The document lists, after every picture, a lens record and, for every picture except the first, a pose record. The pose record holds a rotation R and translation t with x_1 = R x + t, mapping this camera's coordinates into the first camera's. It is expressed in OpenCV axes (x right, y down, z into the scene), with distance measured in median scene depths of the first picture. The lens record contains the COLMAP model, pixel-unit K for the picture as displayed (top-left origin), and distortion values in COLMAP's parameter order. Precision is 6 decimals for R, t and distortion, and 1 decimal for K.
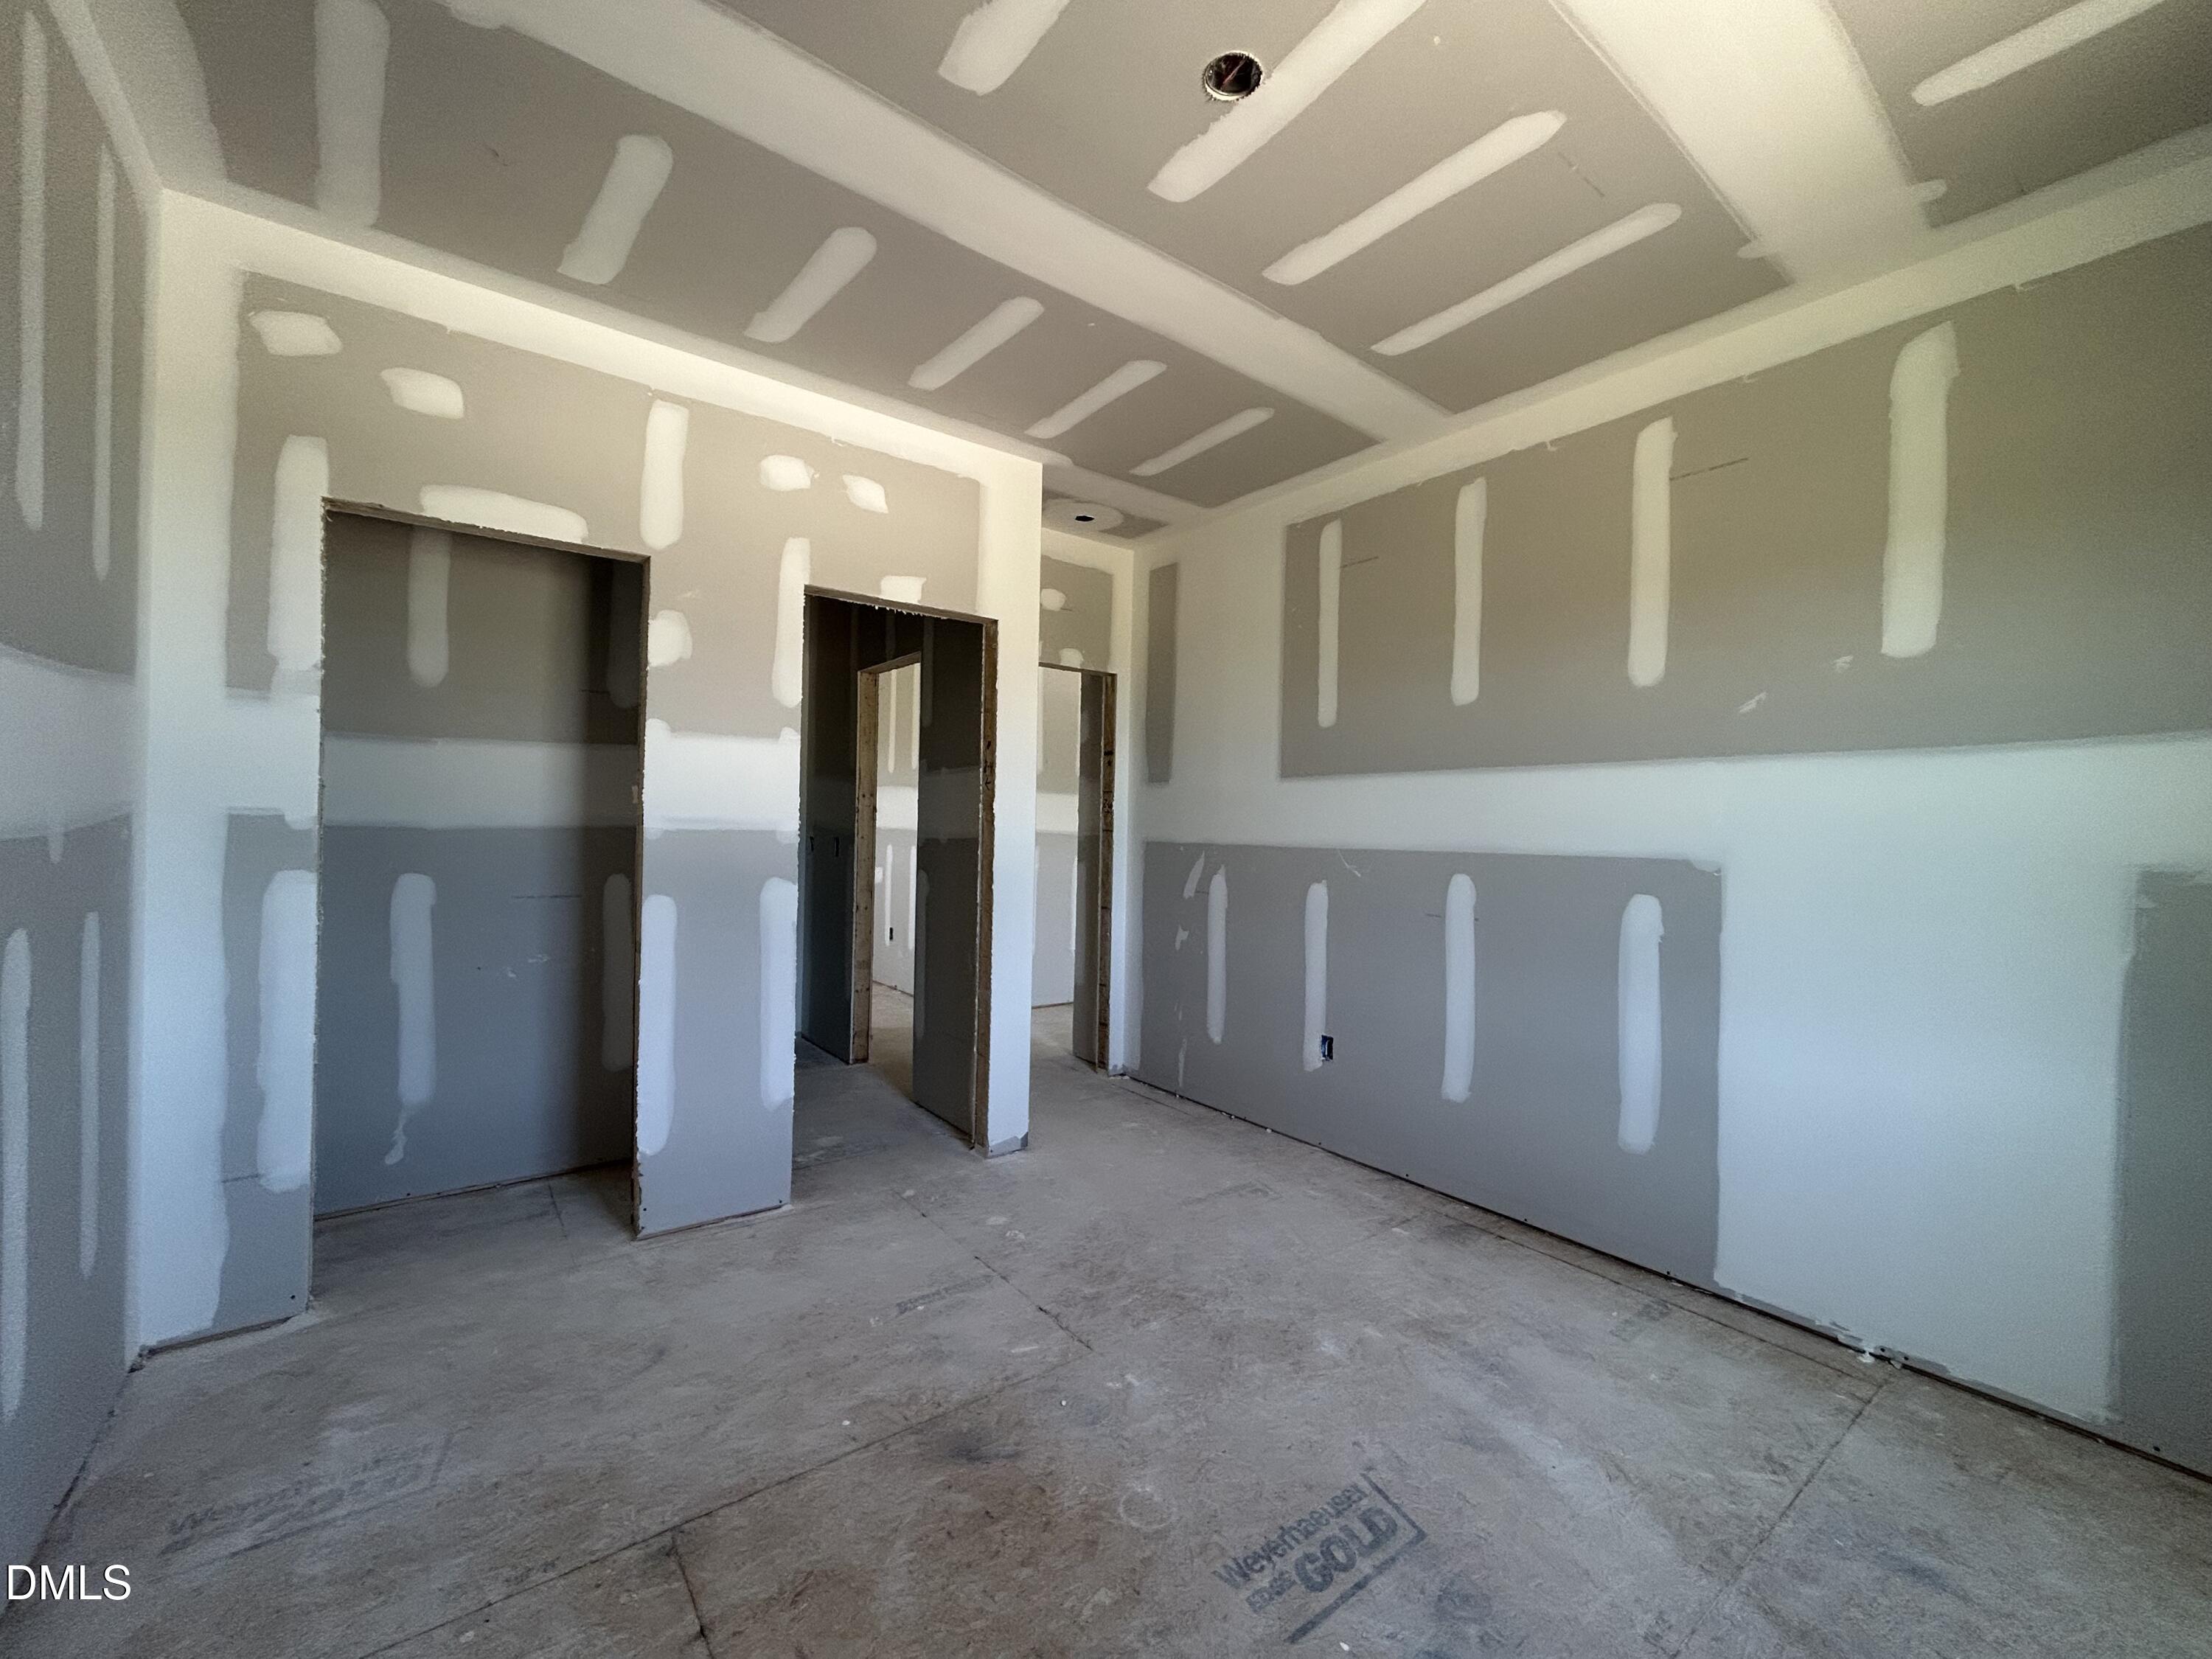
lens RADIAL K [[898.5, 0, 1102.7], [0, 898.5, 827.1], [0, 0, 1]] dist [0.002451, 0.000272]
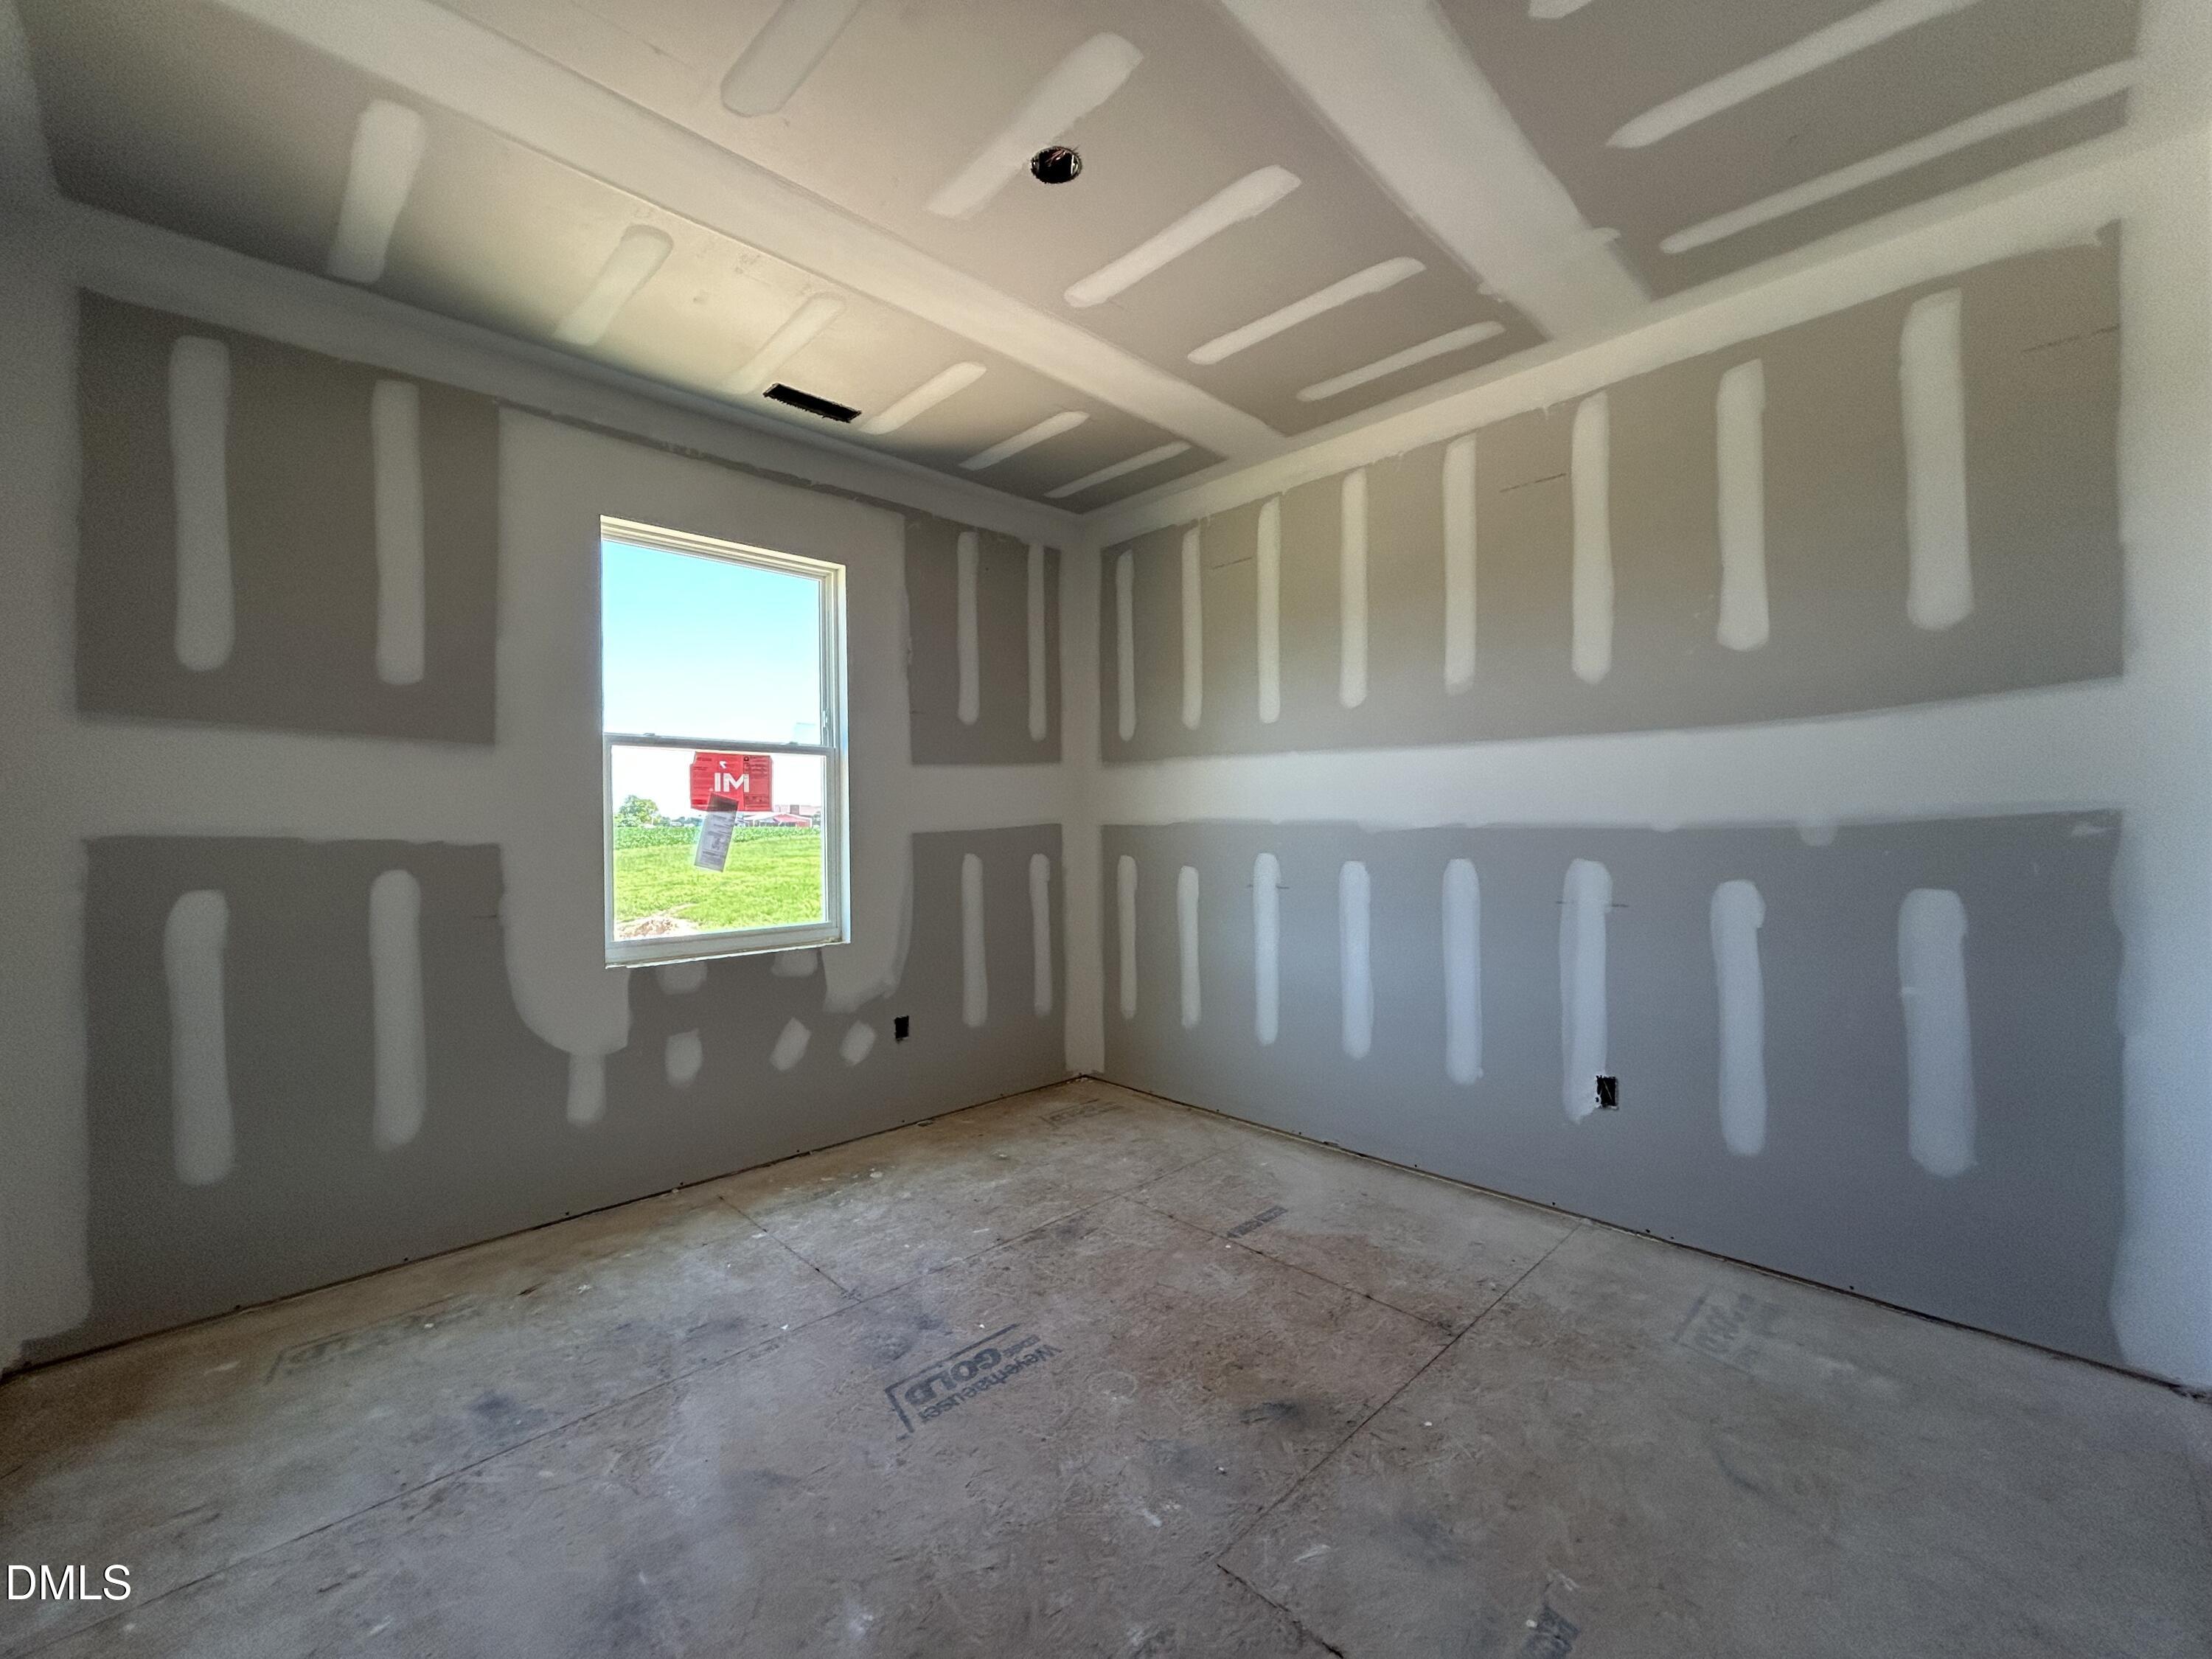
lens RADIAL K [[898.5, 0, 1098.2], [0, 898.5, 821.6], [0, 0, 1]] dist [0.002451, 0.000272]
pose [[-0.993592, -0.011058, -0.112480, 0.210332], [-0.011470, 0.999930, 0.003020, 0.009349], [0.112439, 0.004291, -0.993649, 2.156669]]
